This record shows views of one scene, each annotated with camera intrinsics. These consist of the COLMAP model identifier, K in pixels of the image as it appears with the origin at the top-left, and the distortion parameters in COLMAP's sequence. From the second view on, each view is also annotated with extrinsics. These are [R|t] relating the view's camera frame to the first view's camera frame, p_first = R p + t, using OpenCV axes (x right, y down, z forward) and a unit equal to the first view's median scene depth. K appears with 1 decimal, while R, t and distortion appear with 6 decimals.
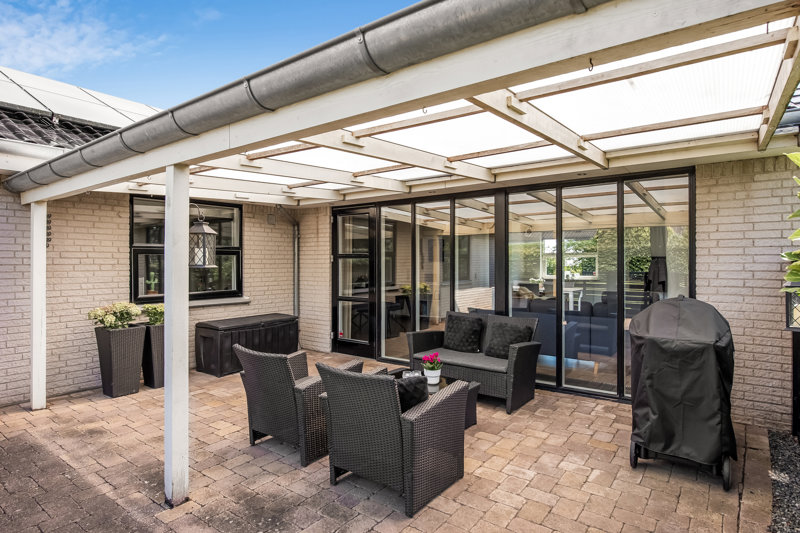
lens RADIAL K [[443.1, 0, 399.7], [0, 443.1, 266.0], [0, 0, 1]] dist [-0.001232, -0.001104]
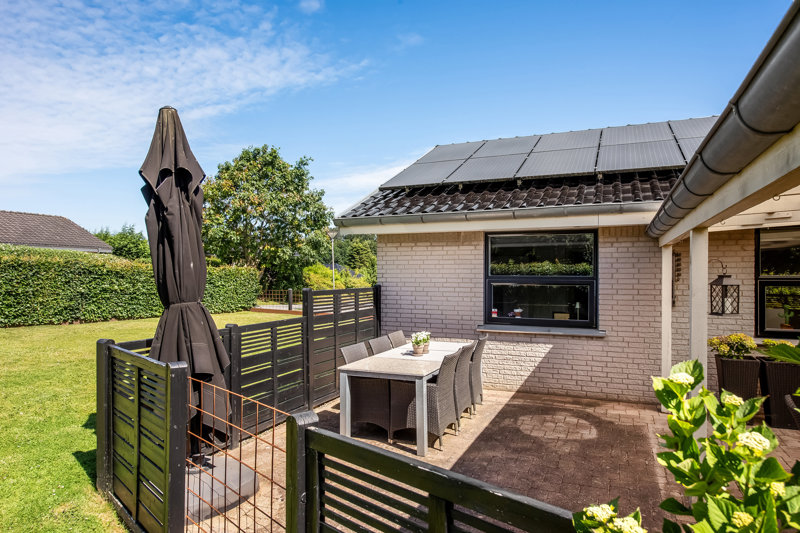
lens RADIAL K [[509.9, 0, 399.4], [0, 509.9, 267.0], [0, 0, 1]] dist [0.038594, -0.002701]
pose [[0.226032, -0.012189, -0.974044, 0.379628], [-0.004383, 0.999899, -0.013530, -0.055285], [0.974110, 0.007327, 0.225956, -0.050746]]
